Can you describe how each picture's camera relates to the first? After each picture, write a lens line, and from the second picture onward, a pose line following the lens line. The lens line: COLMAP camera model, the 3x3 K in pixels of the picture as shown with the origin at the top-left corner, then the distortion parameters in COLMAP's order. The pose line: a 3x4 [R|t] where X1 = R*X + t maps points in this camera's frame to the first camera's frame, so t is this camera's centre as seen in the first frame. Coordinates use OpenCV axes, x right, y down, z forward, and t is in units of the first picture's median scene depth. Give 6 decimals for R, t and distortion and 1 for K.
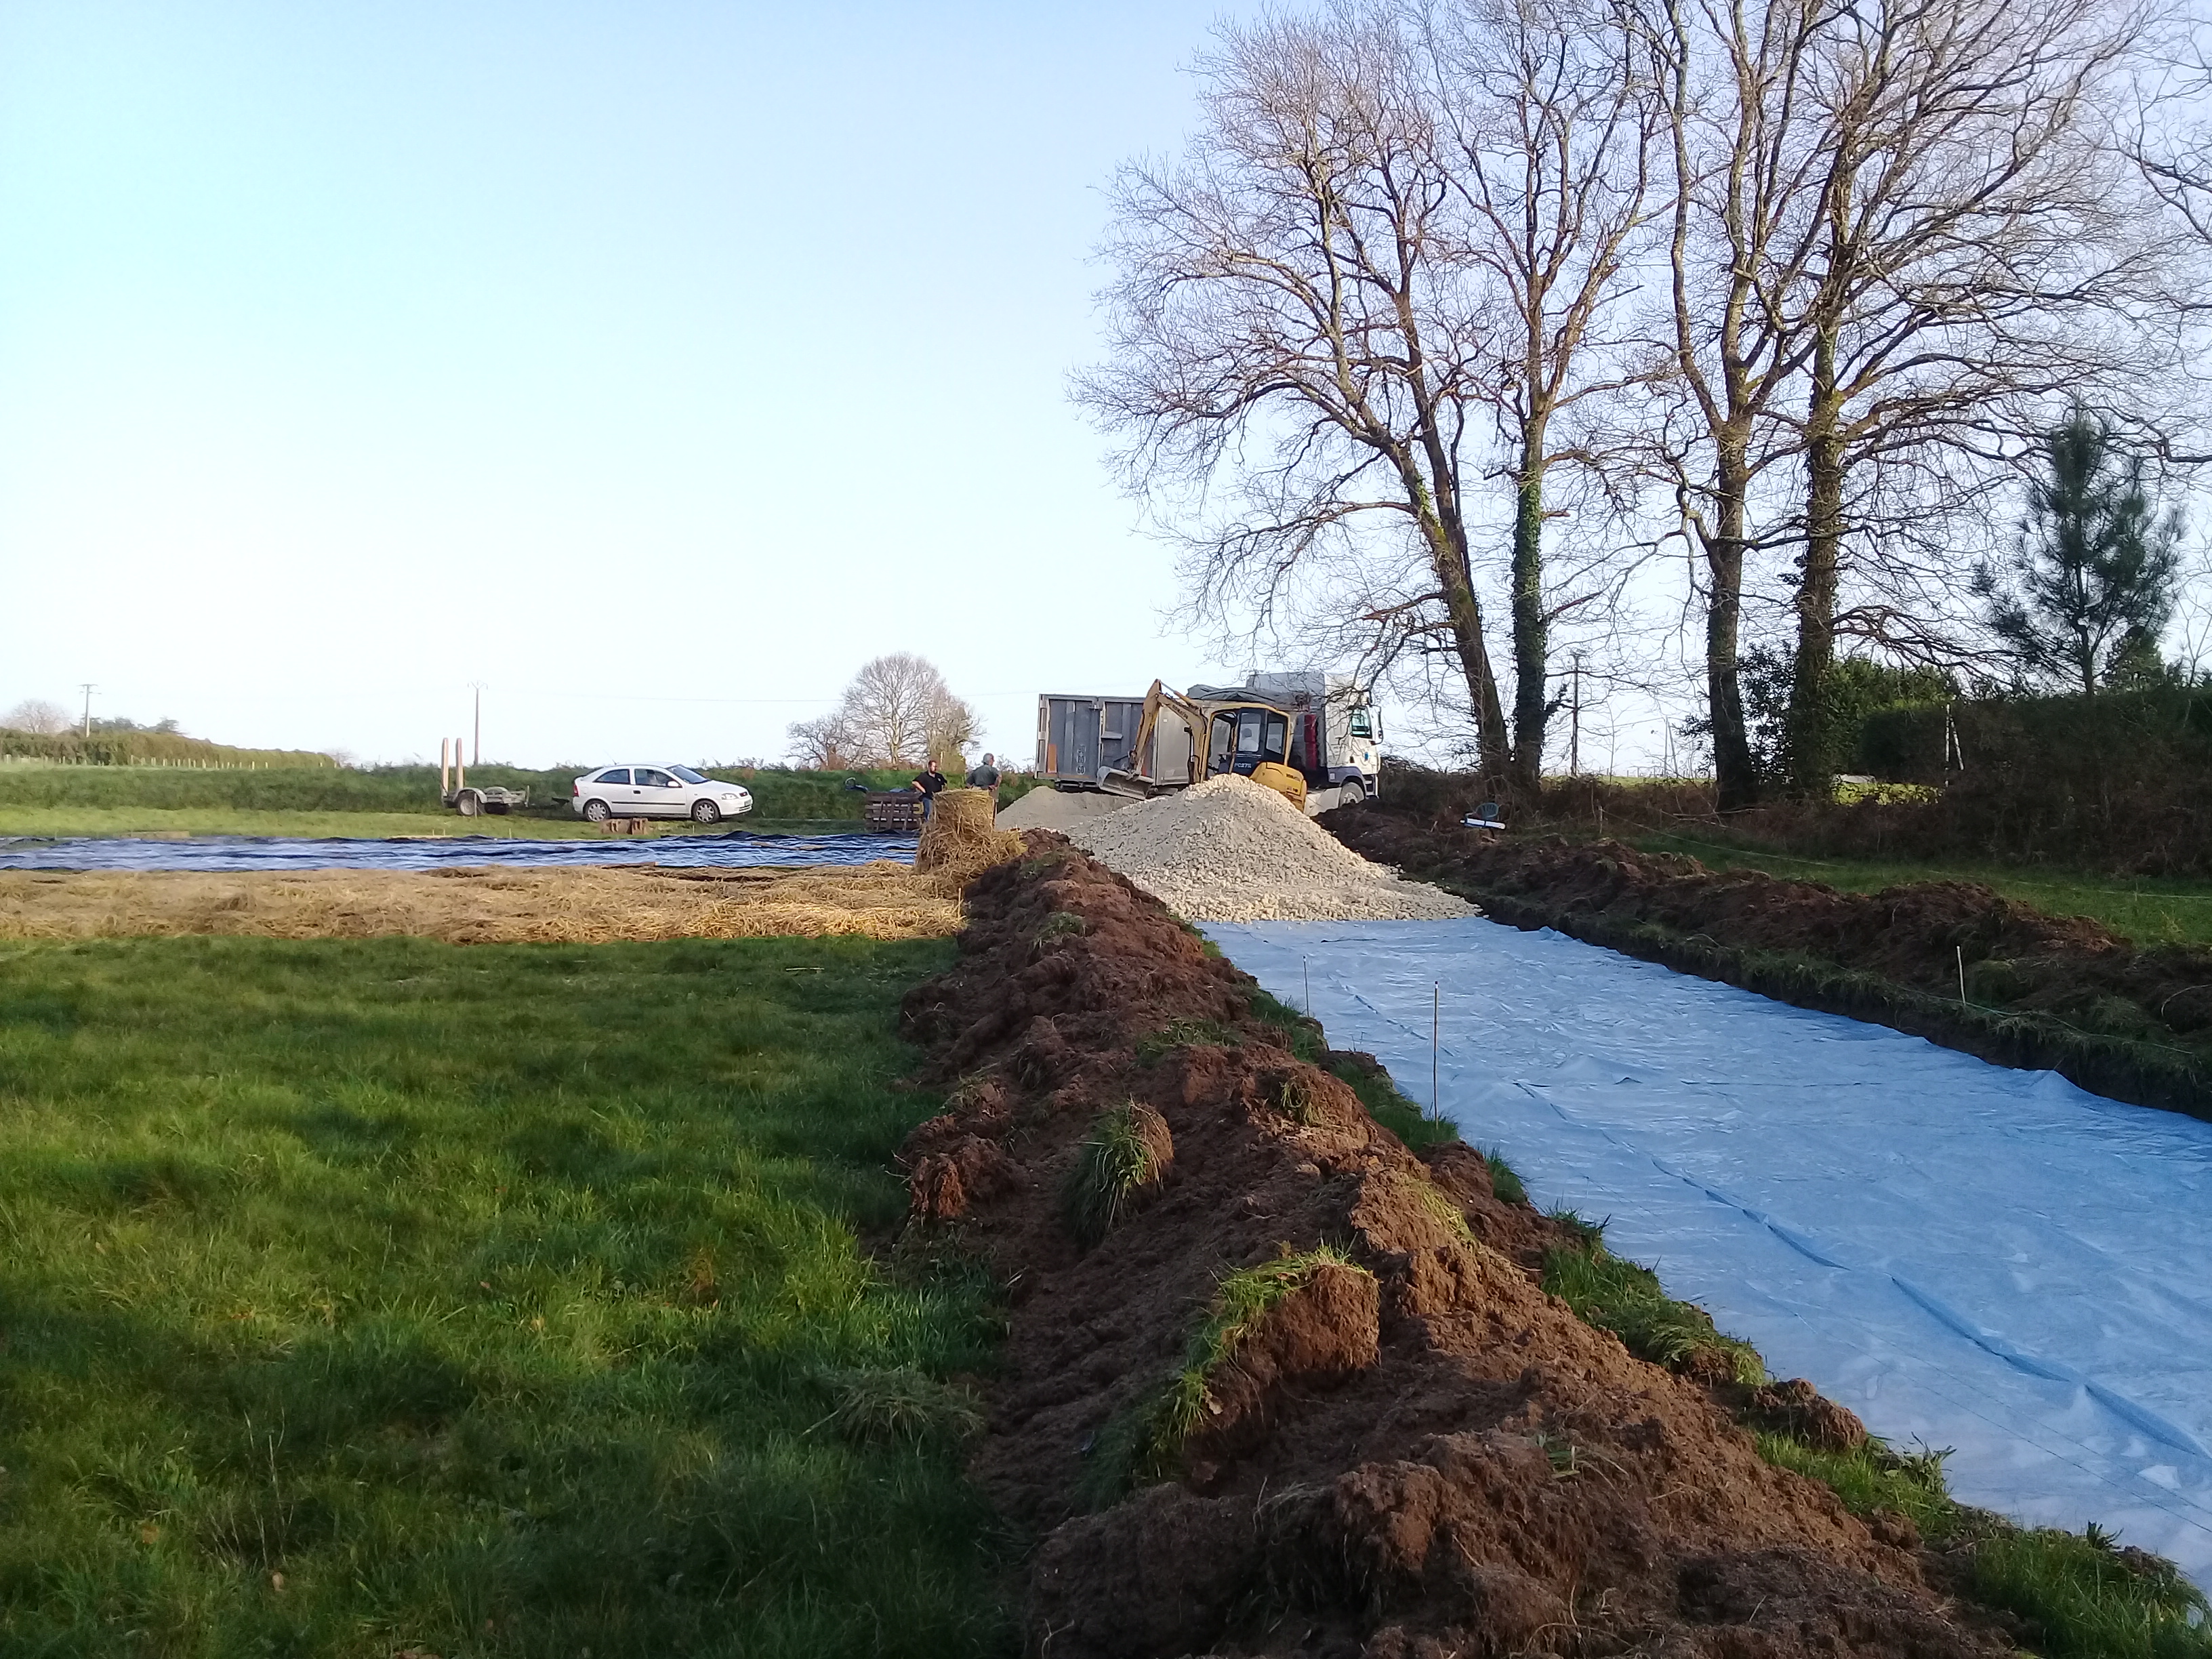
lens RADIAL K [[2058.7, 0, 1106.0], [0, 2058.7, 829.5], [0, 0, 1]] dist [0.061456, 0.007383]
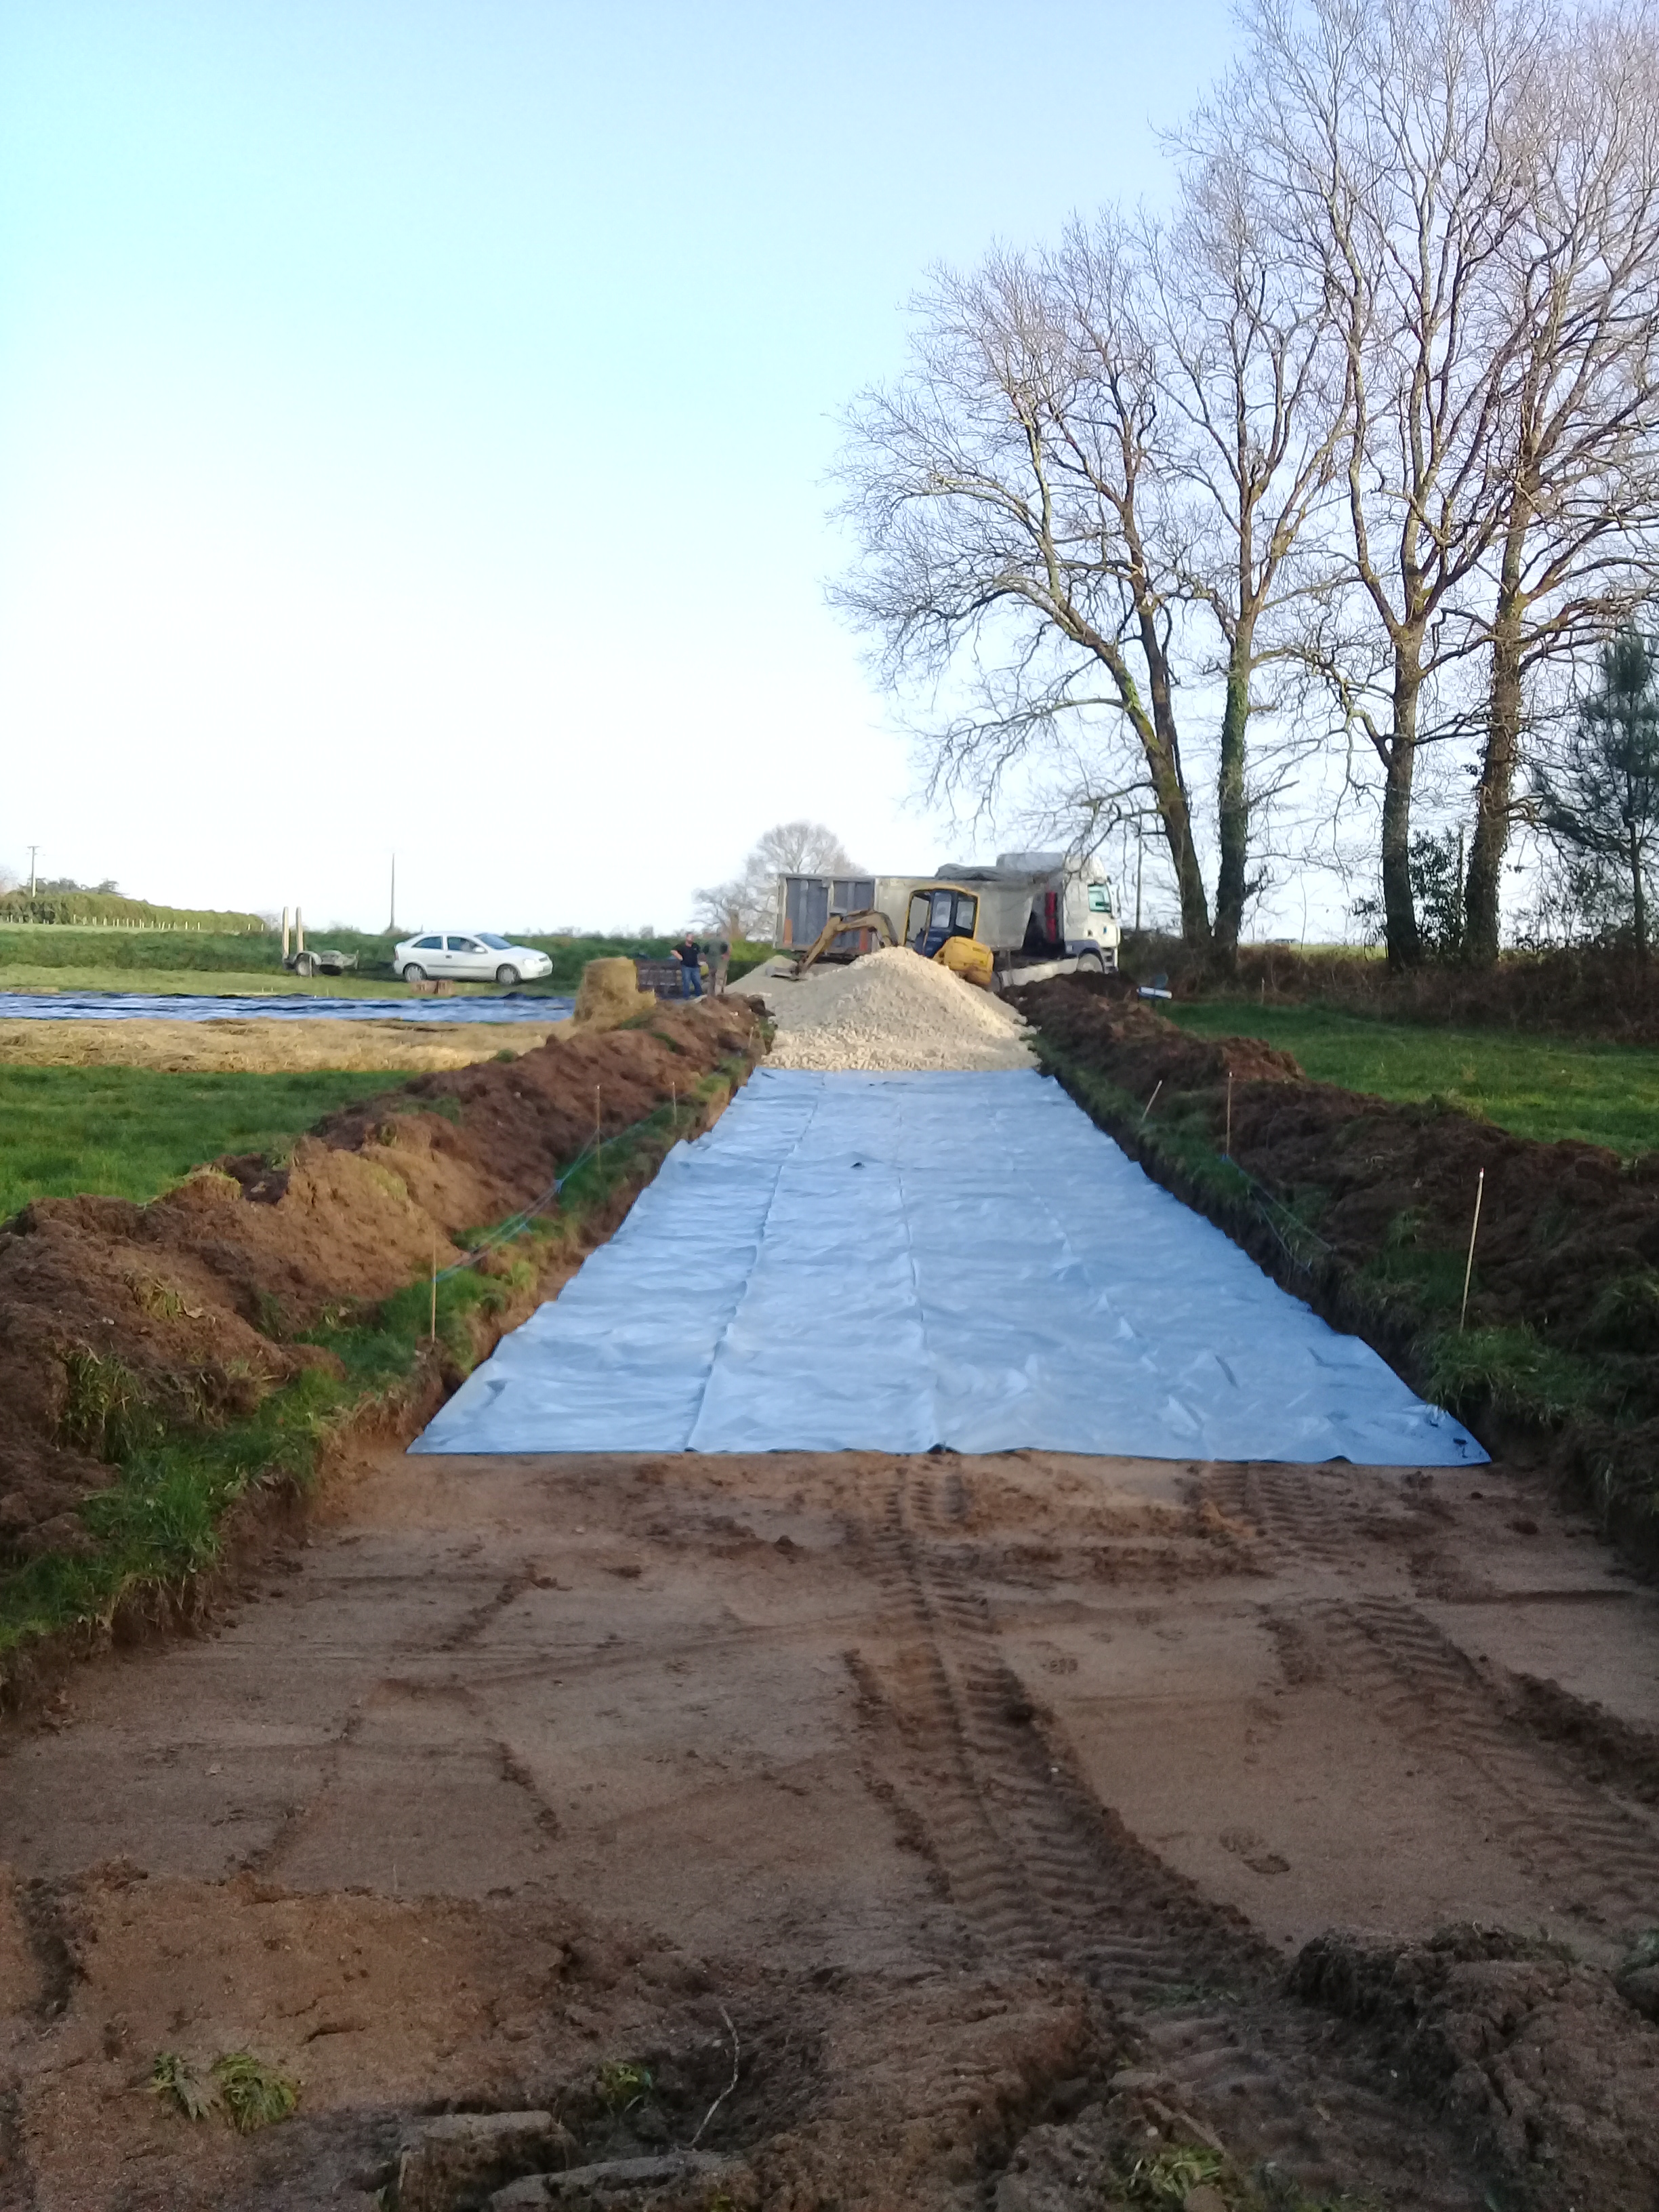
lens RADIAL K [[2029.1, 0, 829.5], [0, 2029.1, 1106.0], [0, 0, 1]] dist [0.076538, -0.016397]
pose [[0.996409, 0.015464, -0.083251, 0.084157], [-0.010940, 0.998452, 0.054528, 0.000345], [0.083965, -0.053421, 0.995036, -0.101809]]
